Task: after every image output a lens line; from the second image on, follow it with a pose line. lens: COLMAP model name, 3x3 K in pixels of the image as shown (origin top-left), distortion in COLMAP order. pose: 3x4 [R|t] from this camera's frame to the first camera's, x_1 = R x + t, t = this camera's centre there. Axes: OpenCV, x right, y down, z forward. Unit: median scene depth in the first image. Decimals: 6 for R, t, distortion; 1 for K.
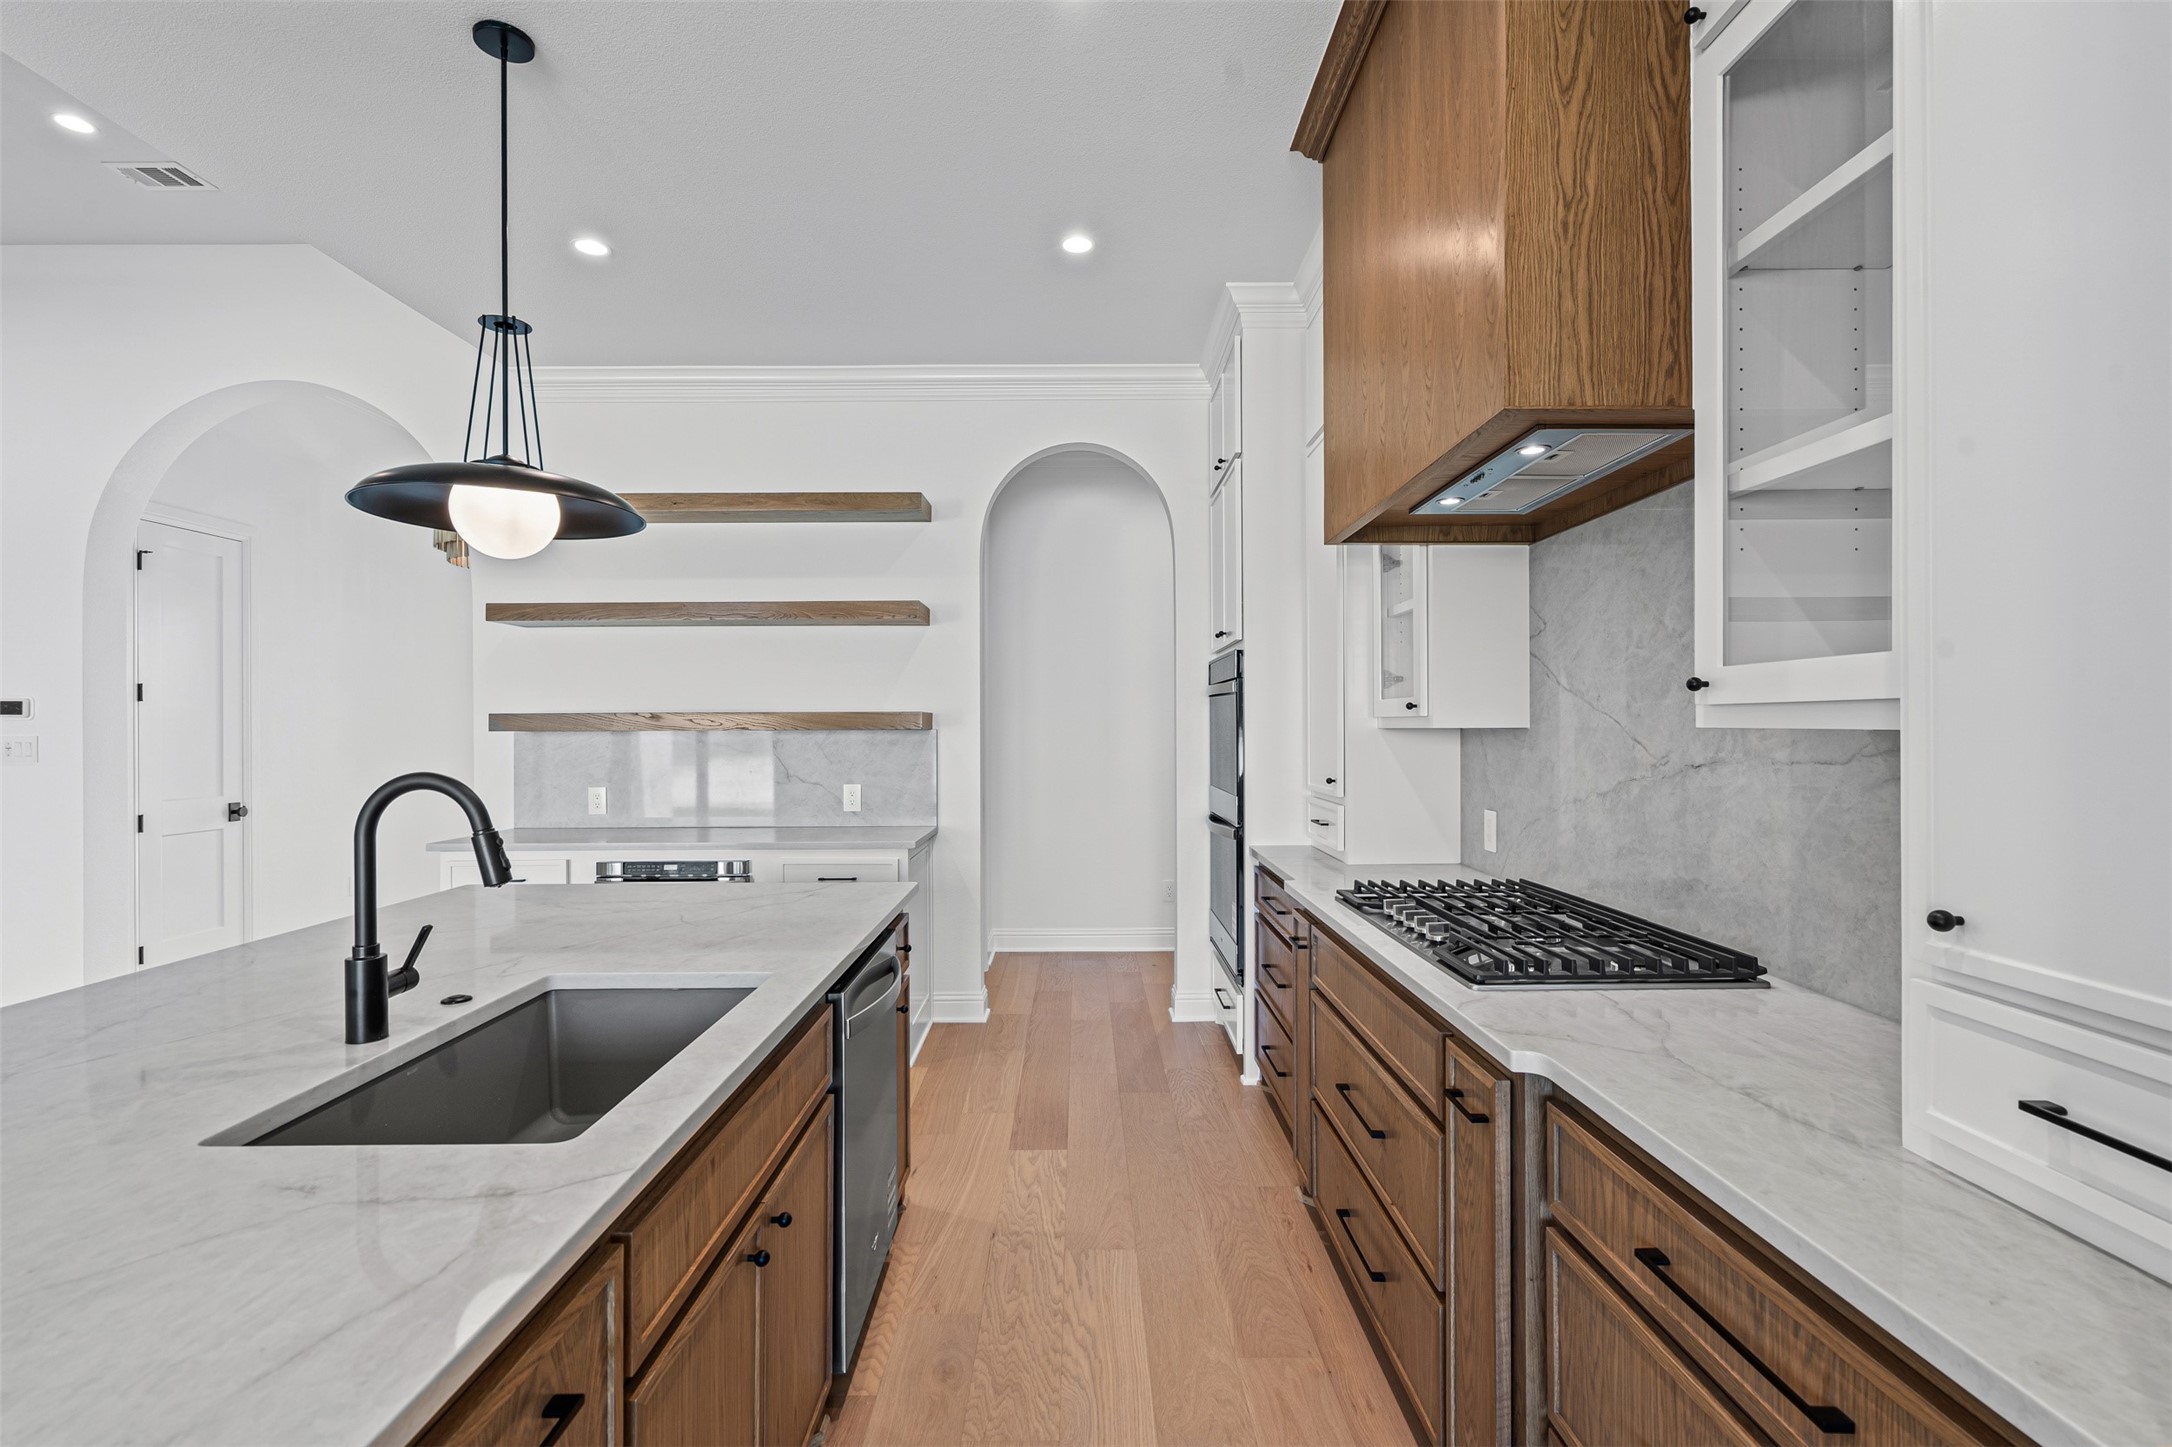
lens RADIAL K [[984.6, 0, 1084.2], [0, 984.6, 724.4], [0, 0, 1]] dist [-0.003471, 0.000393]
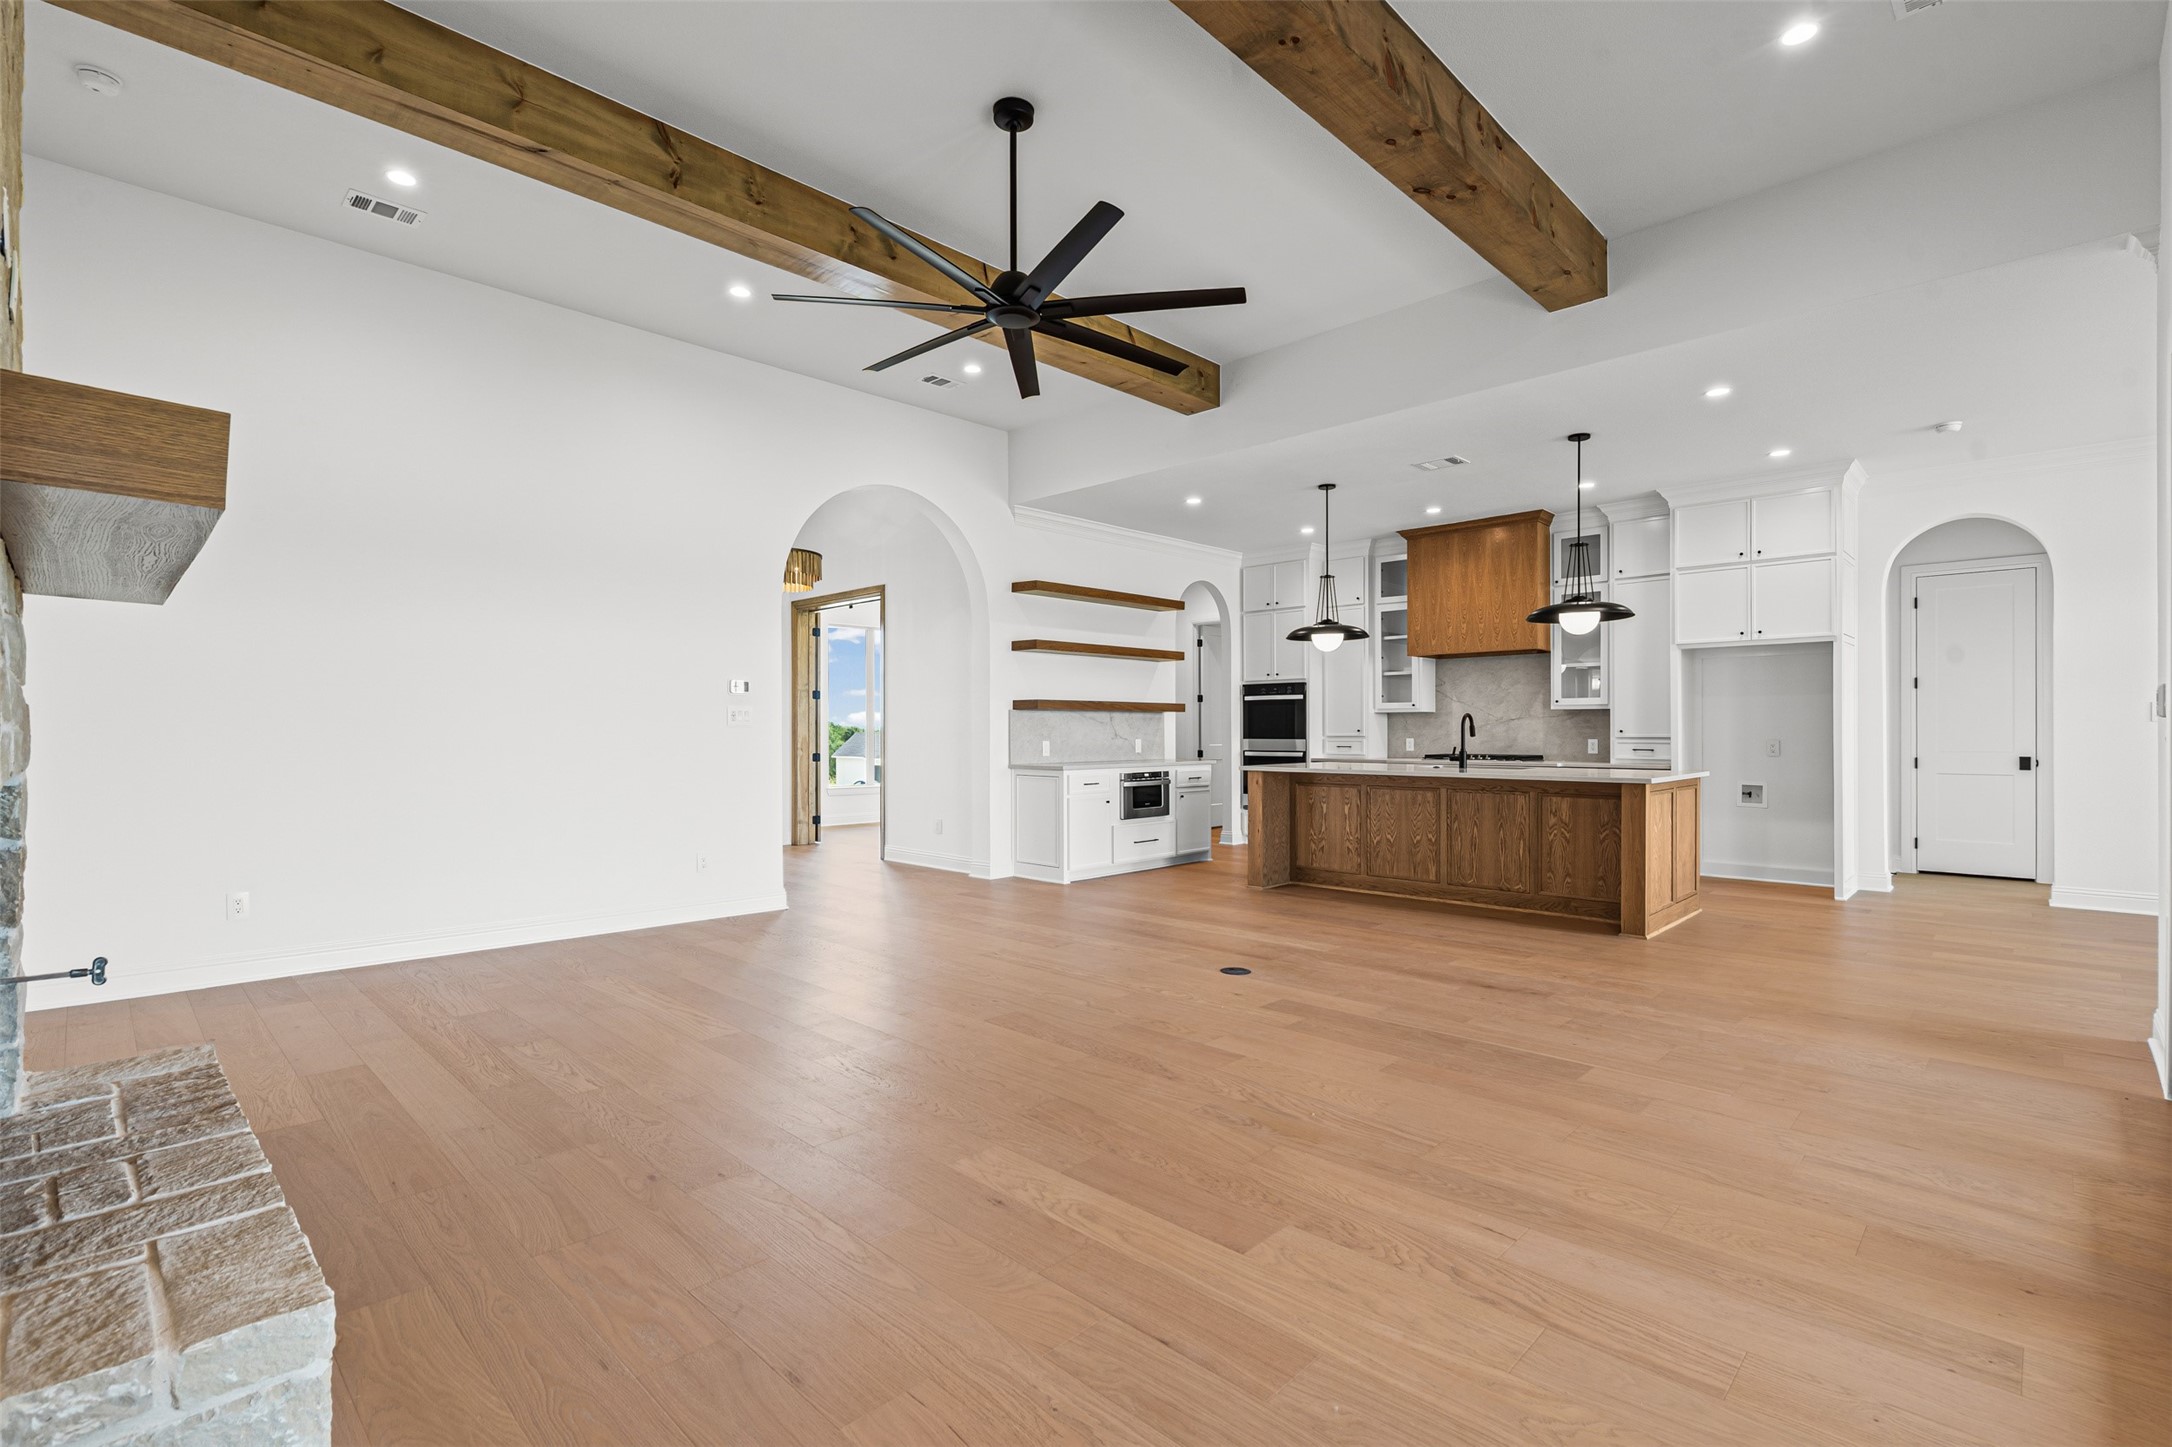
lens RADIAL K [[987.3, 0, 1089.2], [0, 987.3, 730.7], [0, 0, 1]] dist [-0.004221, 0.000766]
pose [[0.703652, 0.002785, 0.710539, -2.786218], [-0.002235, 0.999996, -0.001706, 0.075528], [-0.710541, -0.000388, 0.703655, -0.560116]]
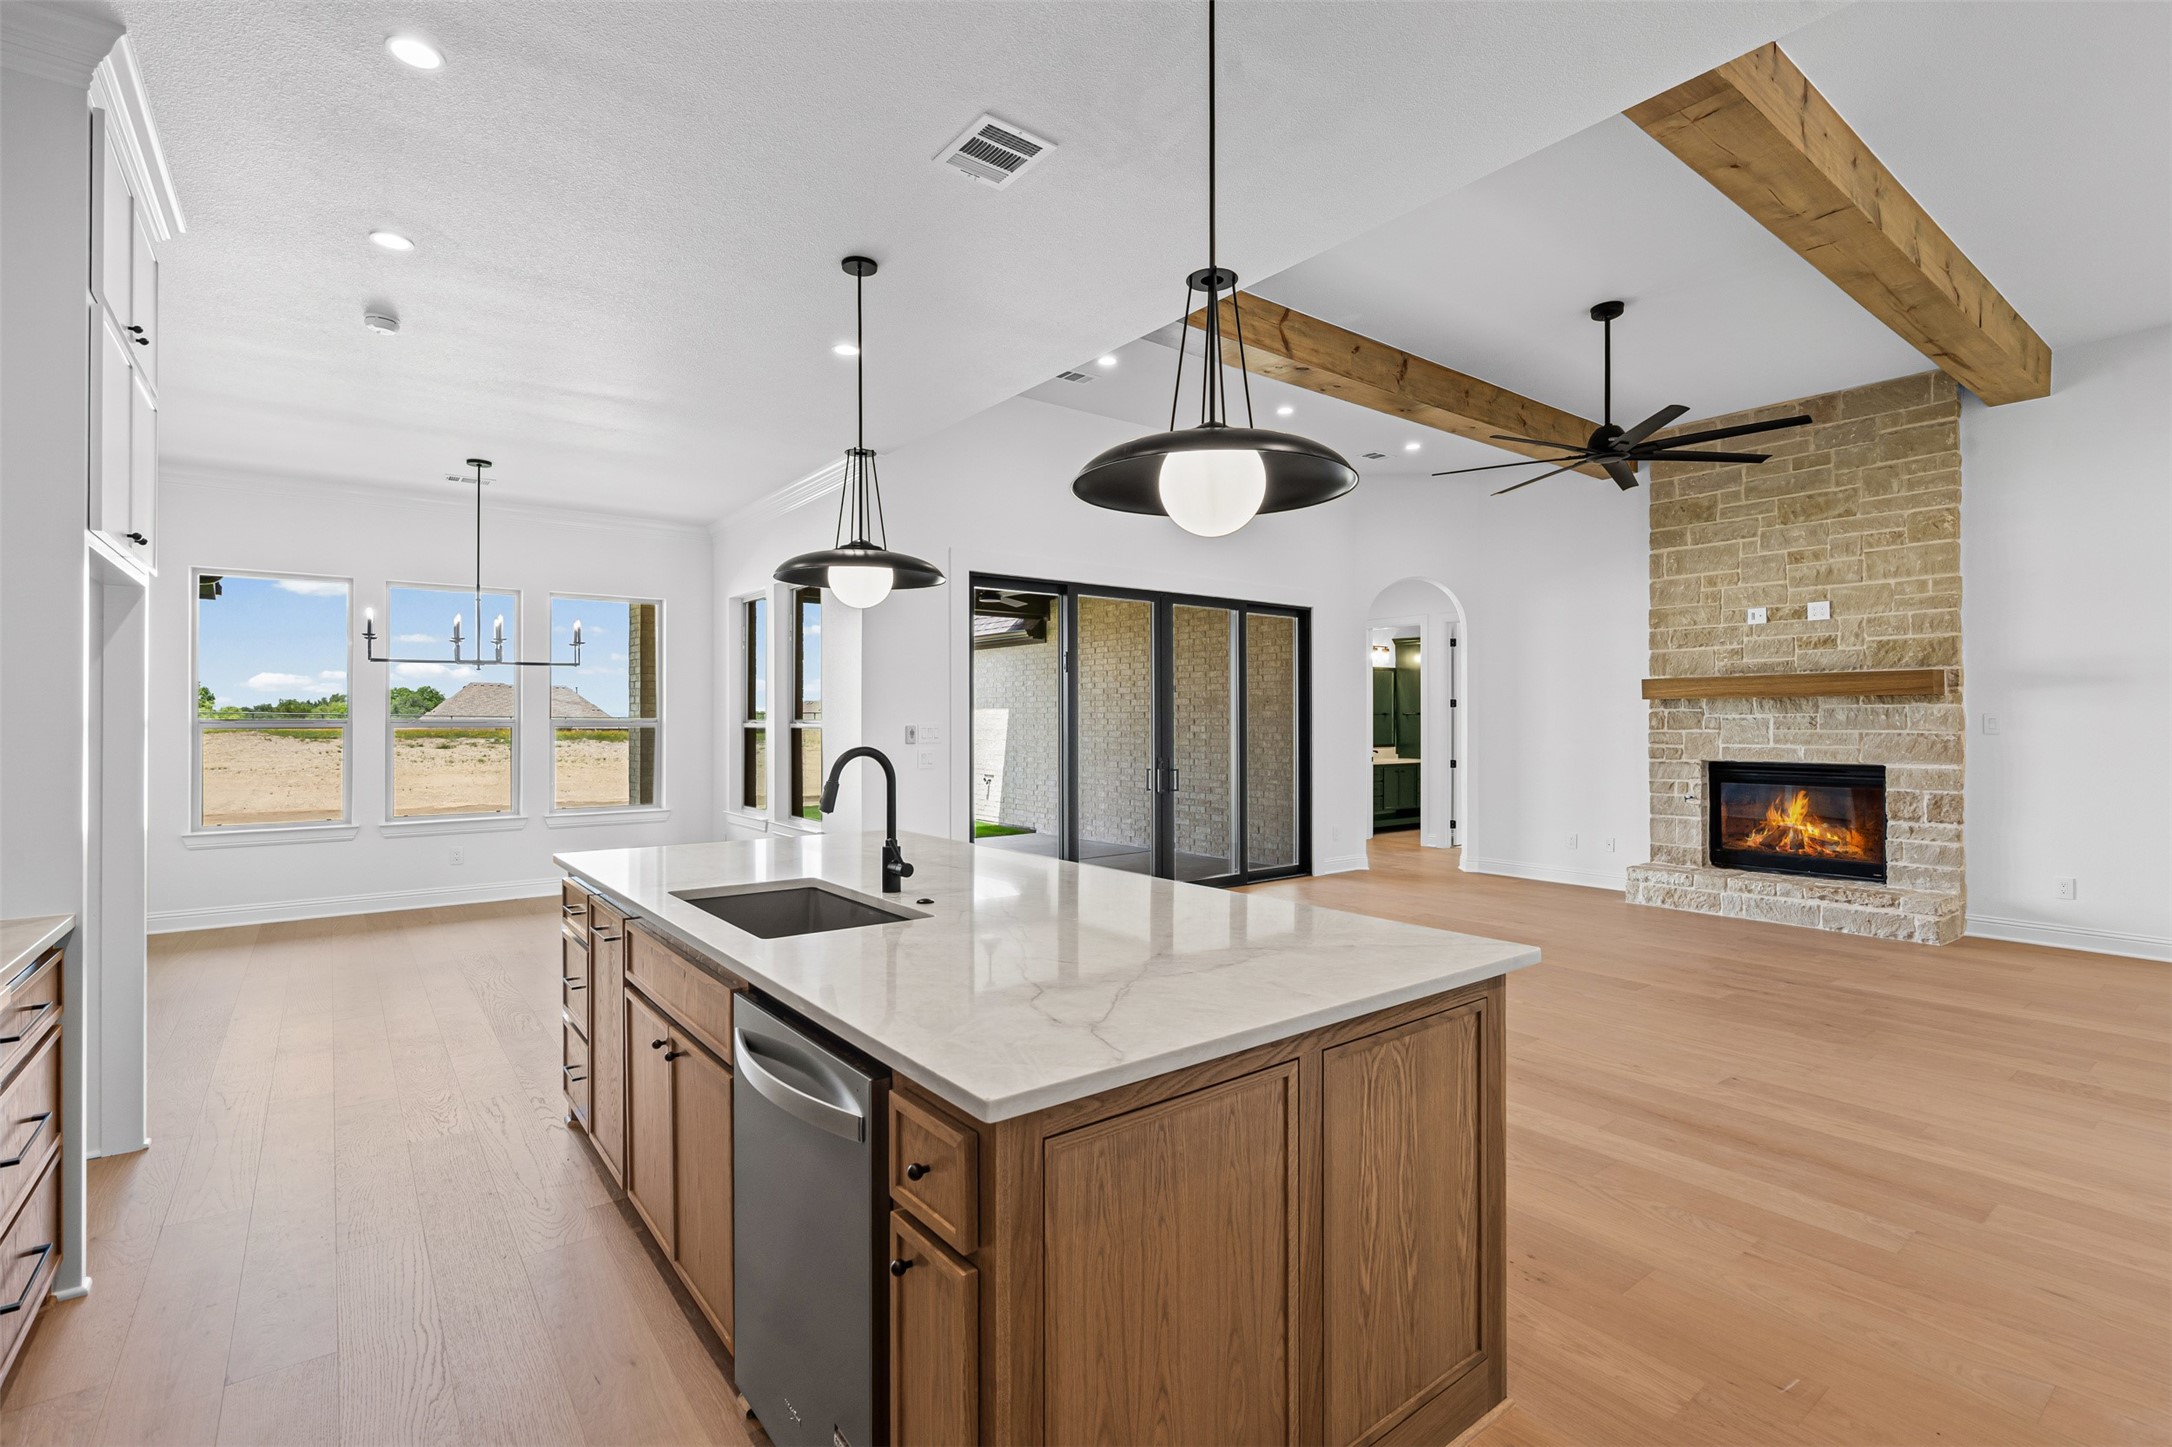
lens RADIAL K [[989.8, 0, 1085.4], [0, 989.8, 716.7], [0, 0, 1]] dist [0.000604, 0.000470]
pose [[-0.796624, 0.001234, -0.604474, 0.049333], [0.003953, 0.999987, -0.003169, 0.001938], [0.604462, -0.004913, -0.796618, 1.375658]]
